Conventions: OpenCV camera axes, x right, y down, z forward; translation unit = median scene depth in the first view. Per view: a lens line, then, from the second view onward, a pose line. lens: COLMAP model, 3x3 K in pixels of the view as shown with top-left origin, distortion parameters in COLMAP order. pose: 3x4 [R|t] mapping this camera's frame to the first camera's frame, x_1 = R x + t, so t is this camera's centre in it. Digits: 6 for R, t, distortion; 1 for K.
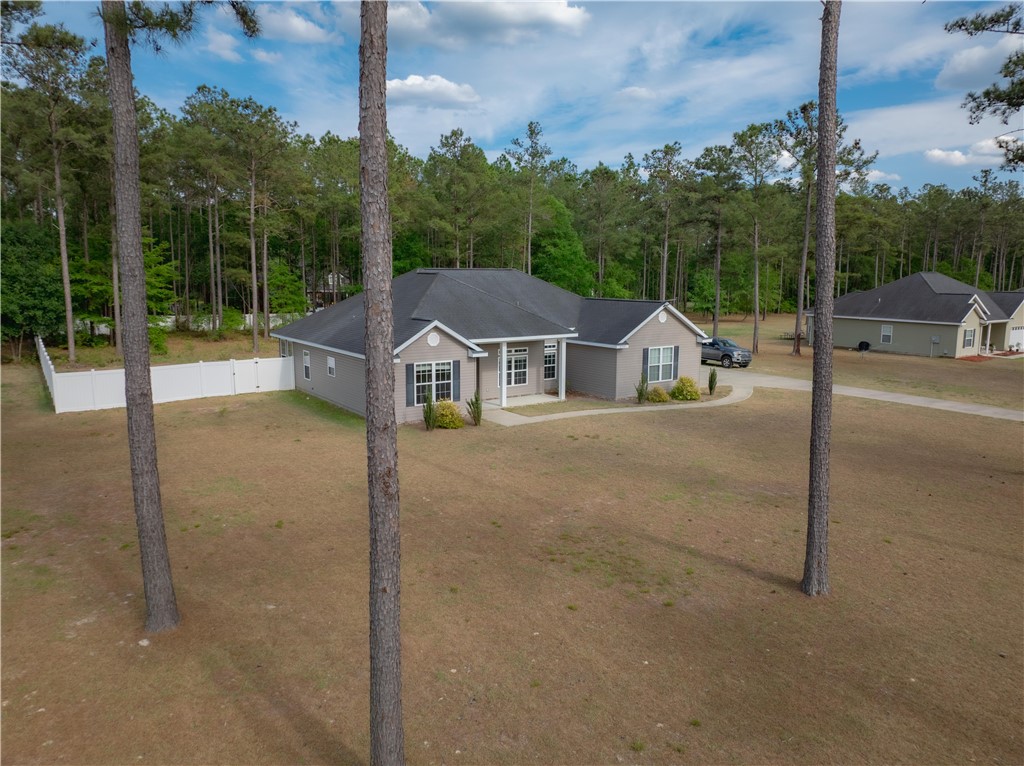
lens RADIAL K [[718.2, 0, 510.8], [0, 718.2, 378.1], [0, 0, 1]] dist [-0.049797, 0.017706]
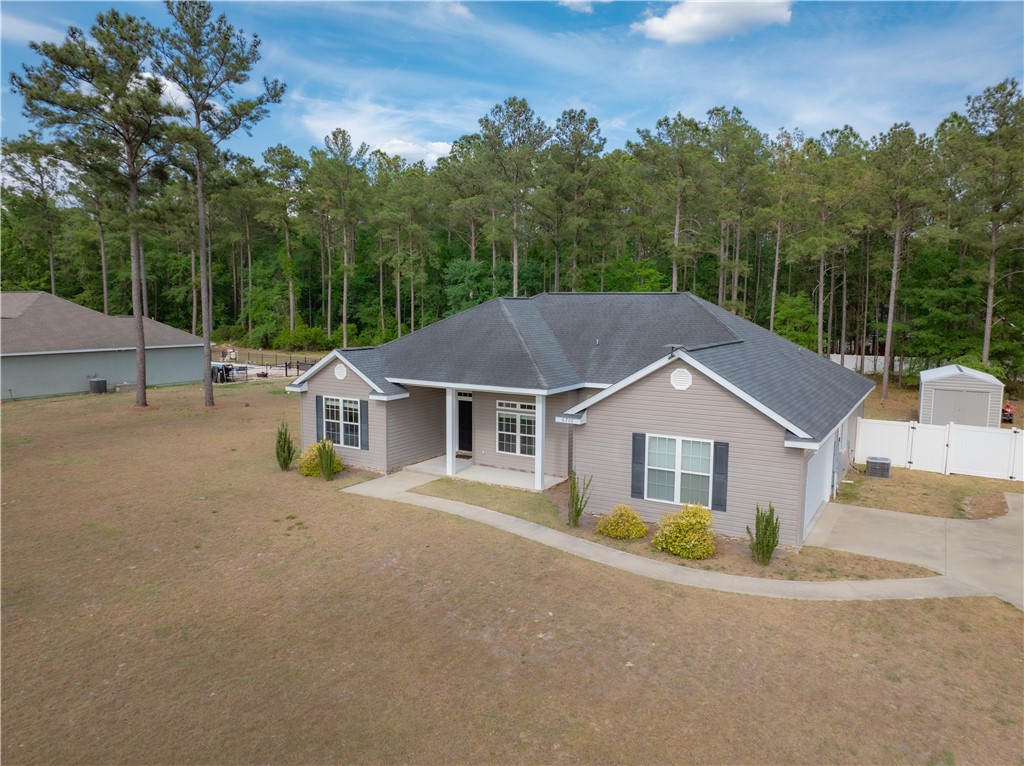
lens RADIAL K [[718.2, 0, 511.3], [0, 718.2, 386.7], [0, 0, 1]] dist [-0.049797, 0.017706]
pose [[0.399521, 0.100078, -0.911245, 0.689540], [-0.140309, 0.988987, 0.047100, -0.095493], [0.905923, 0.109038, 0.409163, 0.754811]]
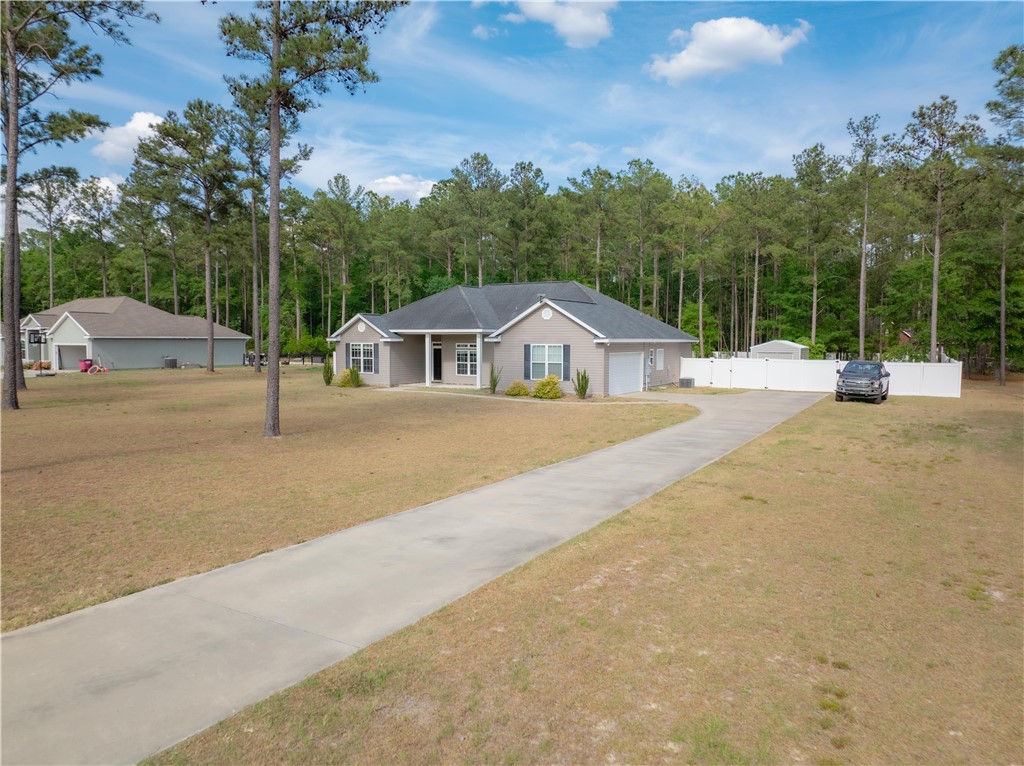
lens RADIAL K [[718.2, 0, 510.3], [0, 718.2, 382.0], [0, 0, 1]] dist [-0.049797, 0.017706]
pose [[0.420306, 0.046936, -0.906168, 1.191272], [-0.133882, 0.990939, -0.010771, 0.026934], [0.897451, 0.125847, 0.422781, 0.610364]]
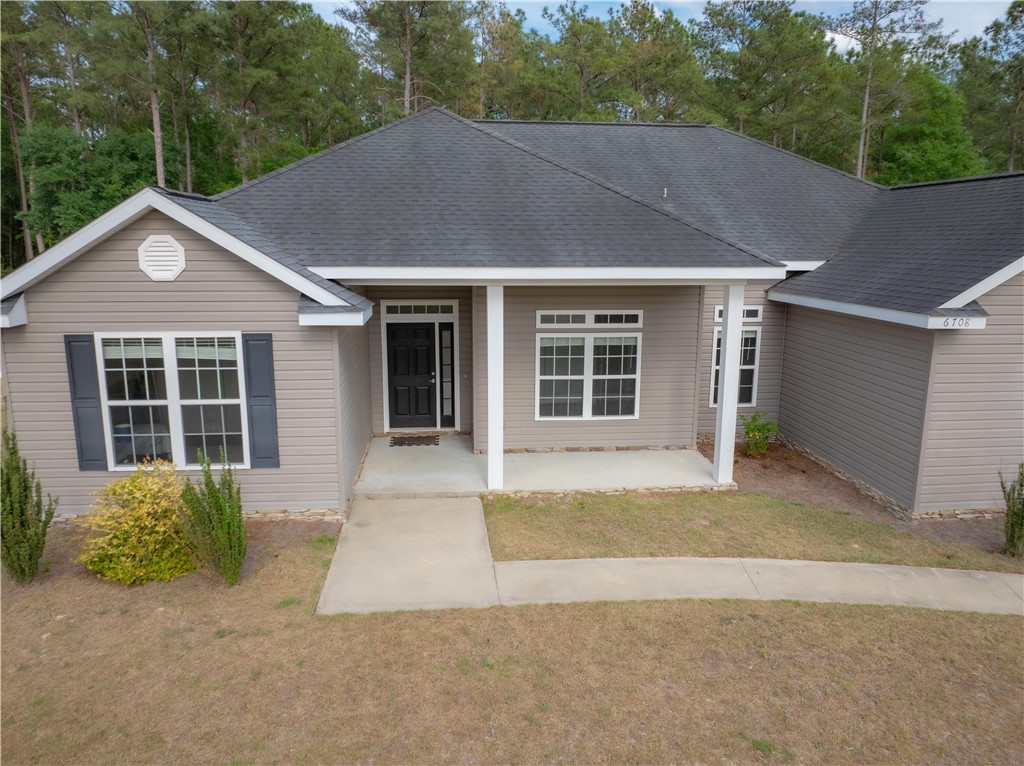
lens RADIAL K [[718.2, 0, 508.8], [0, 718.2, 383.3], [0, 0, 1]] dist [-0.049797, 0.017706]
pose [[0.866728, 0.094555, -0.489736, 0.149356], [-0.071915, 0.995298, 0.064890, -0.028500], [0.493569, -0.021023, 0.869452, 0.736348]]
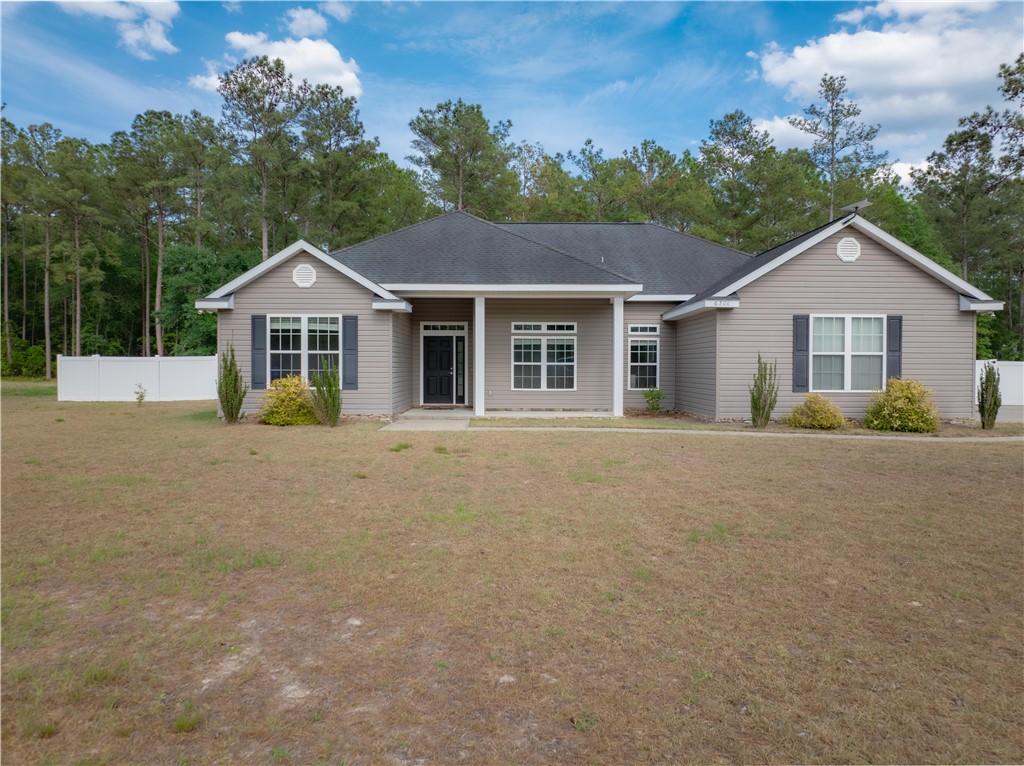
lens RADIAL K [[718.2, 0, 509.9], [0, 718.2, 388.2], [0, 0, 1]] dist [-0.049797, 0.017706]
pose [[0.821566, 0.012290, -0.569981, 0.323108], [-0.082145, 0.991887, -0.097014, 0.070605], [0.564164, 0.126525, 0.815911, 0.574176]]
